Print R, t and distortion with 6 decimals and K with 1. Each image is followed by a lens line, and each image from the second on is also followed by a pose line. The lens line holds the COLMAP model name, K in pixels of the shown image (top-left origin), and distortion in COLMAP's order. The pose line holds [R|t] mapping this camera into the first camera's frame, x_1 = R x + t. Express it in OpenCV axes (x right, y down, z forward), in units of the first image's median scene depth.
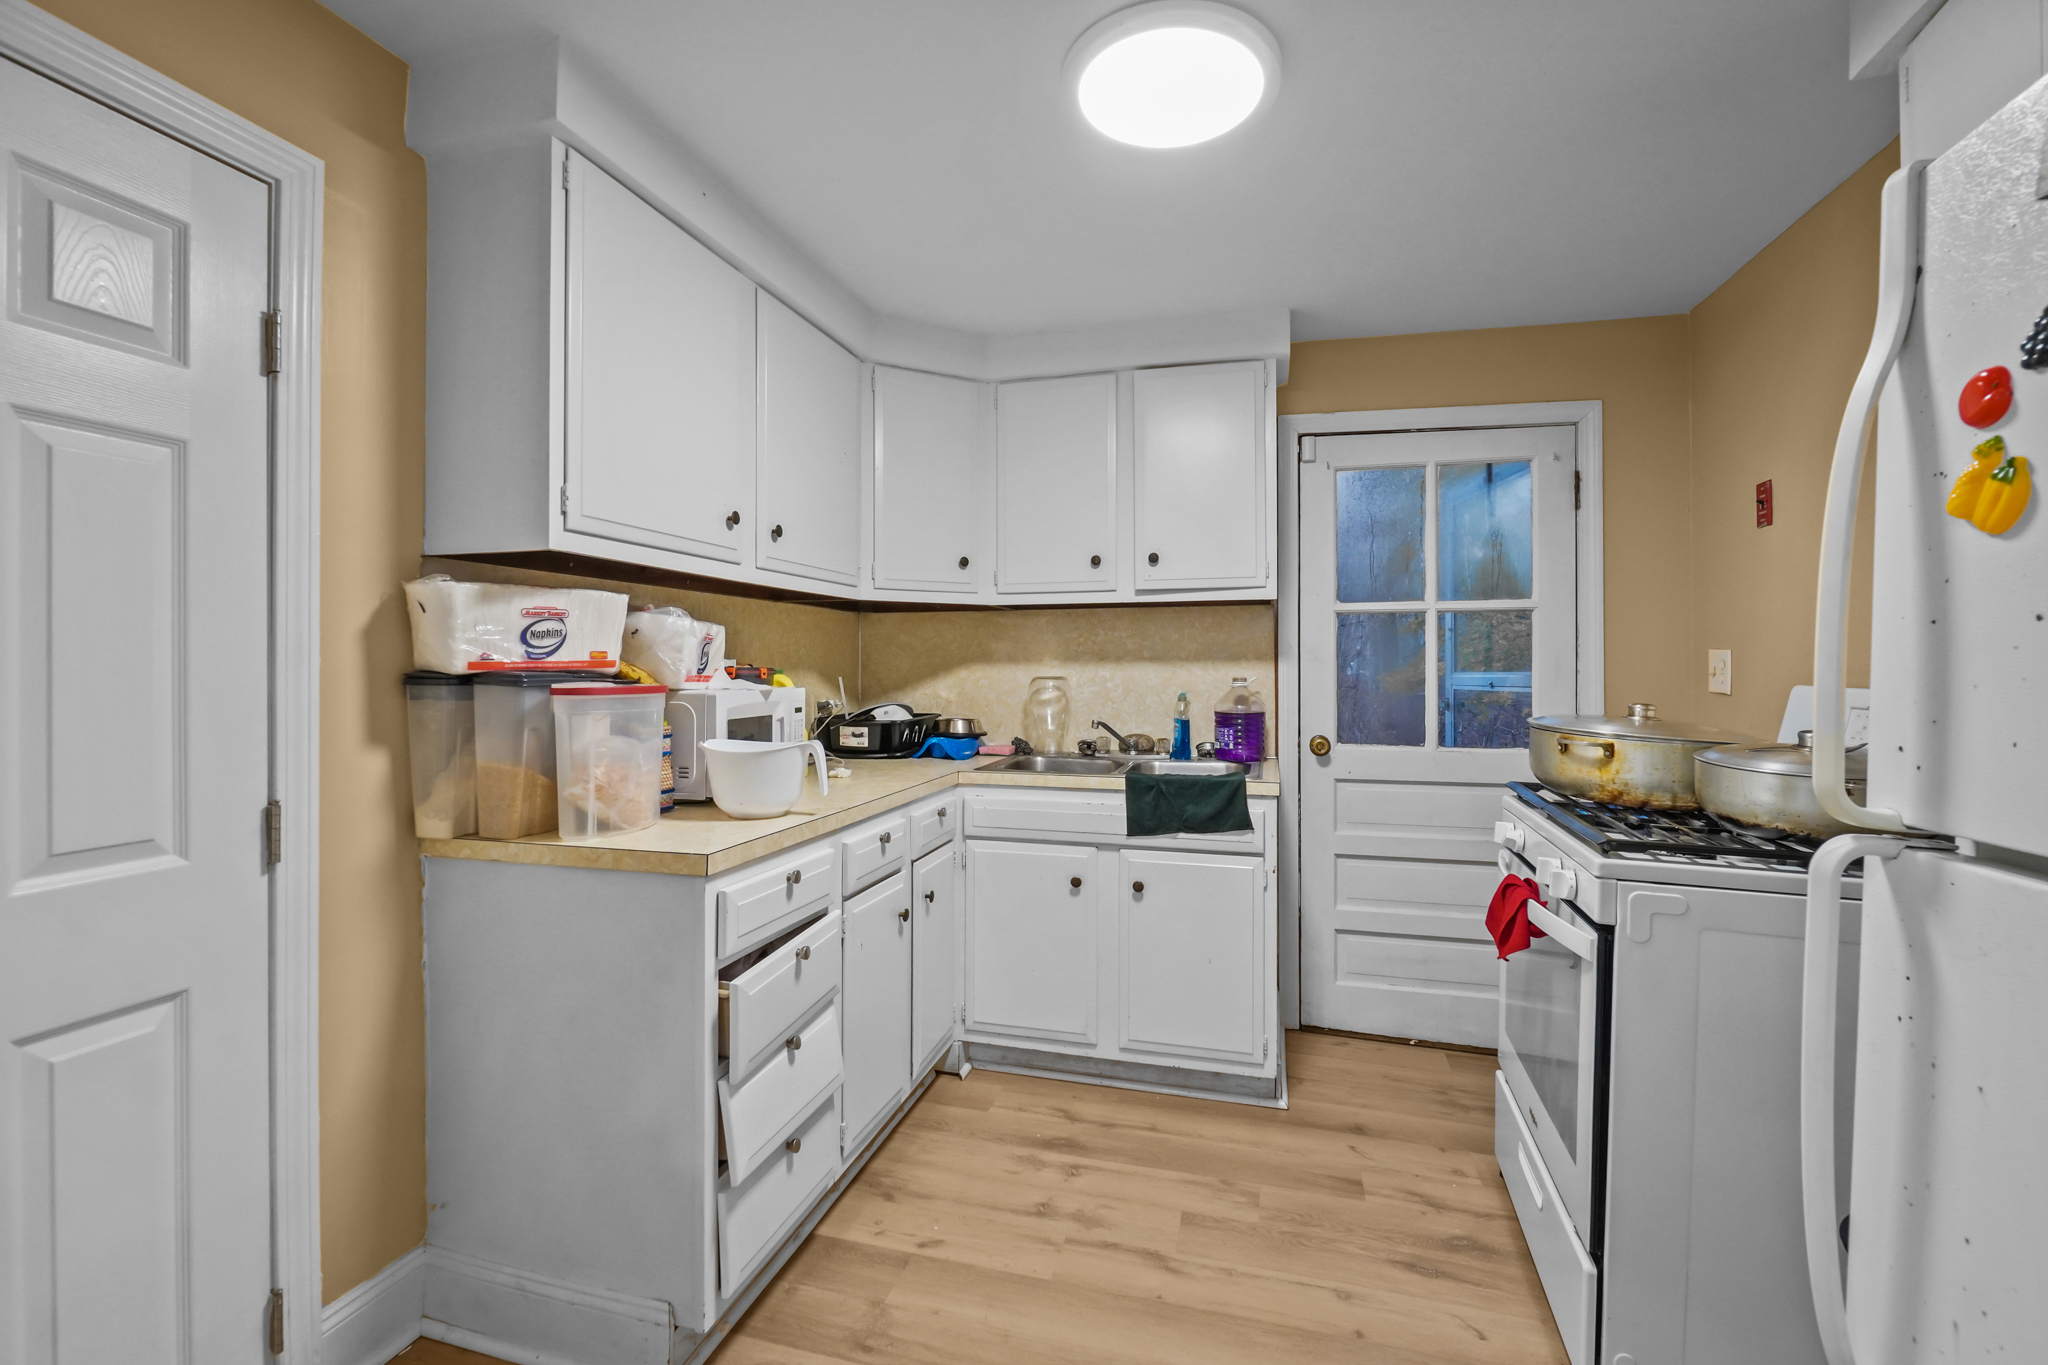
lens RADIAL K [[893.5, 0, 1019.3], [0, 893.5, 670.7], [0, 0, 1]] dist [-0.003033, -0.000893]
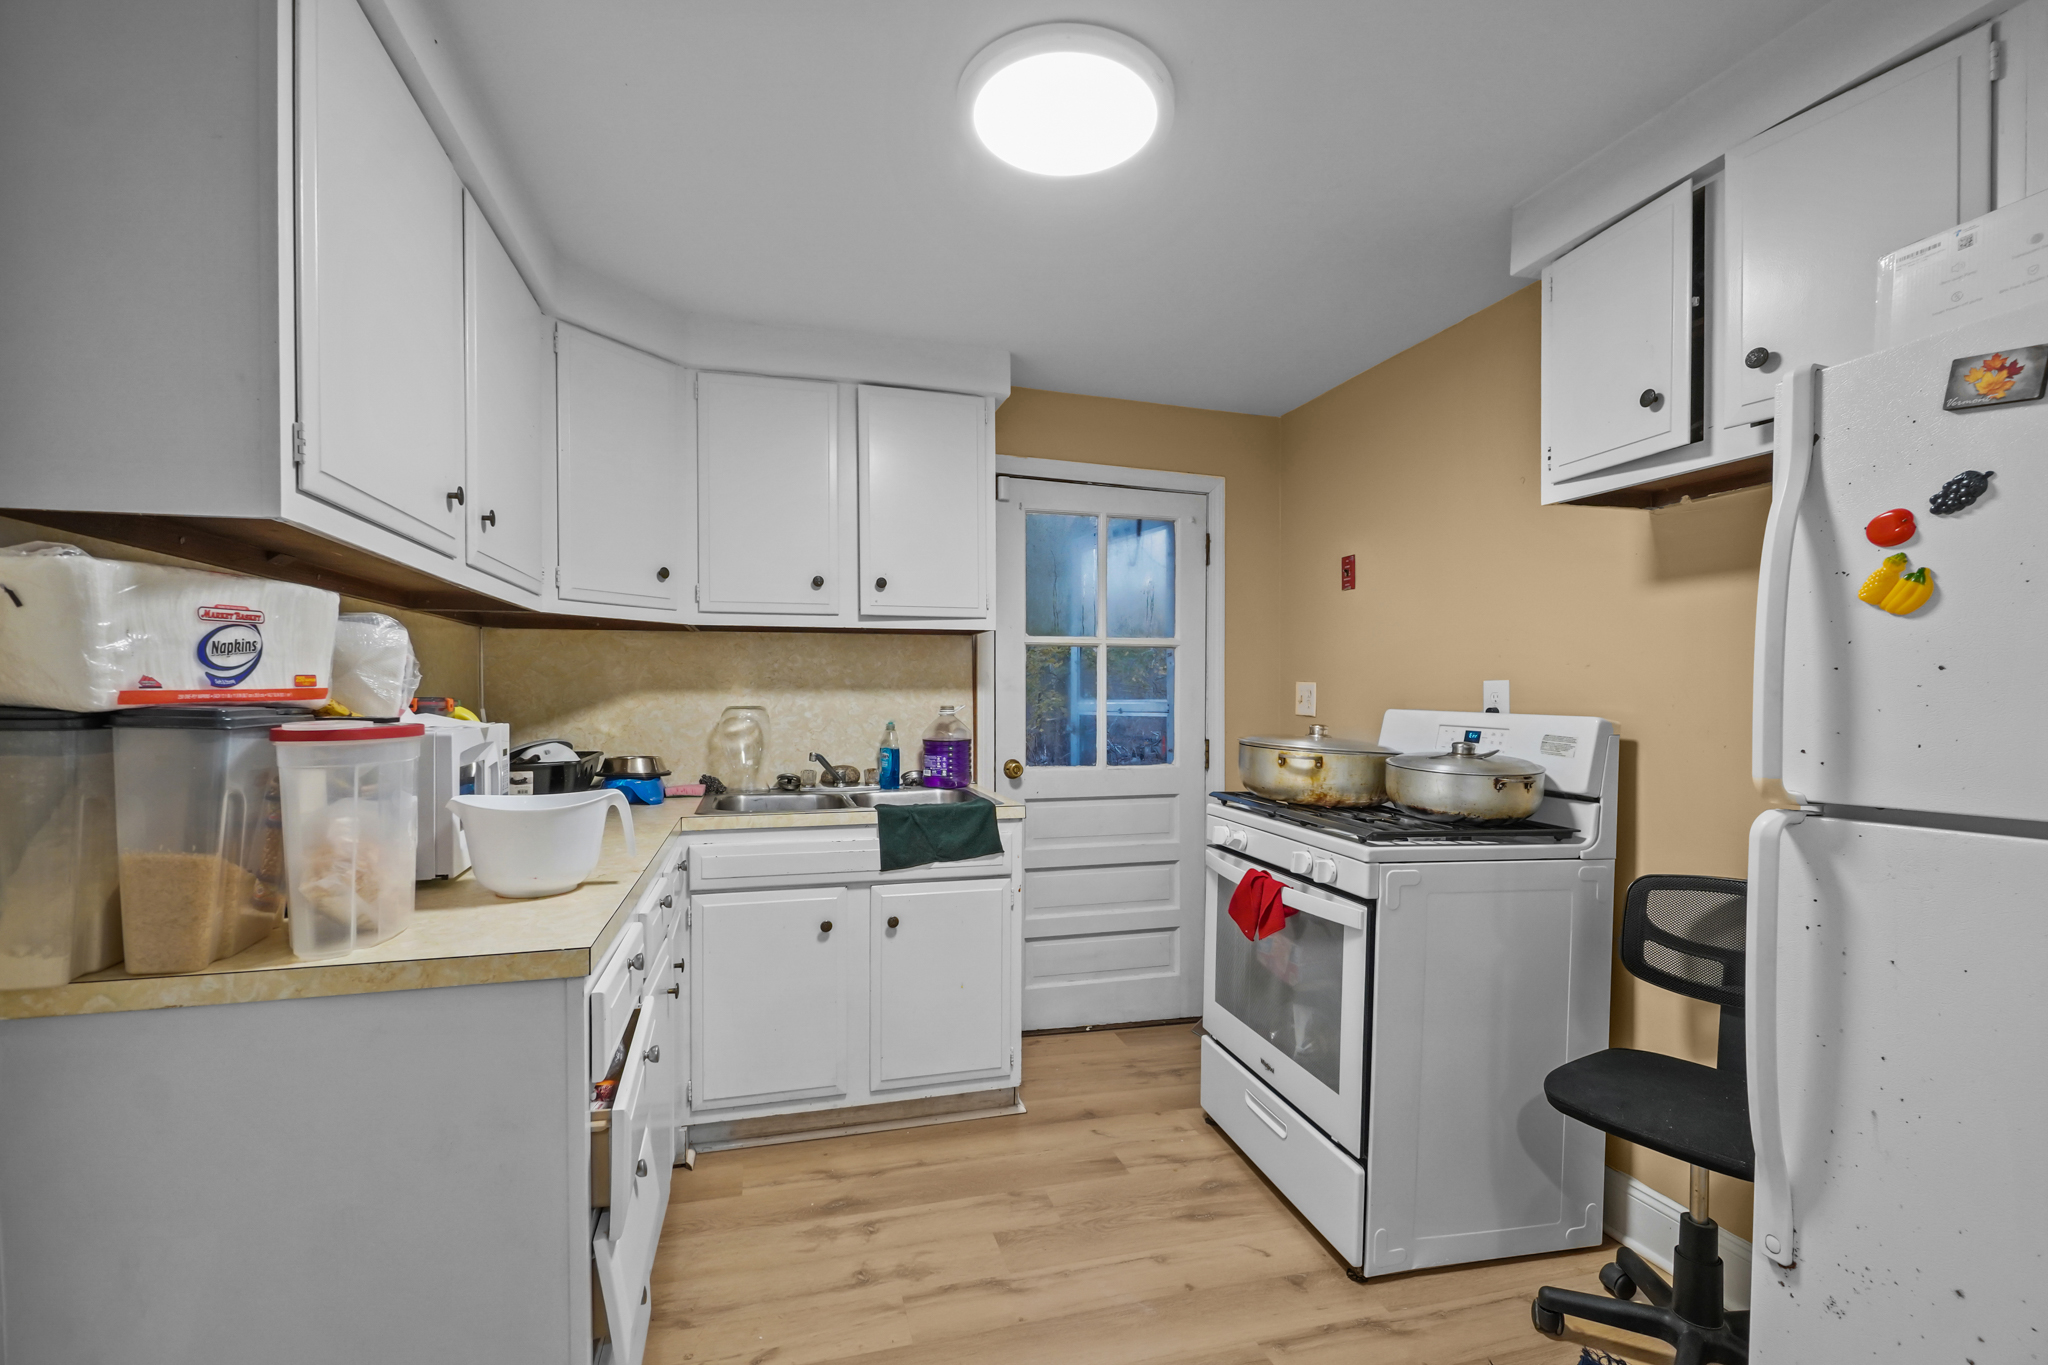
lens RADIAL K [[895.1, 0, 1019.4], [0, 895.1, 714.5], [0, 0, 1]] dist [-0.003145, -0.000546]
pose [[0.856725, -0.012046, 0.515633, -0.283056], [0.002410, 0.999810, 0.019354, -0.002763], [-0.515768, -0.015339, 0.856591, 0.113090]]
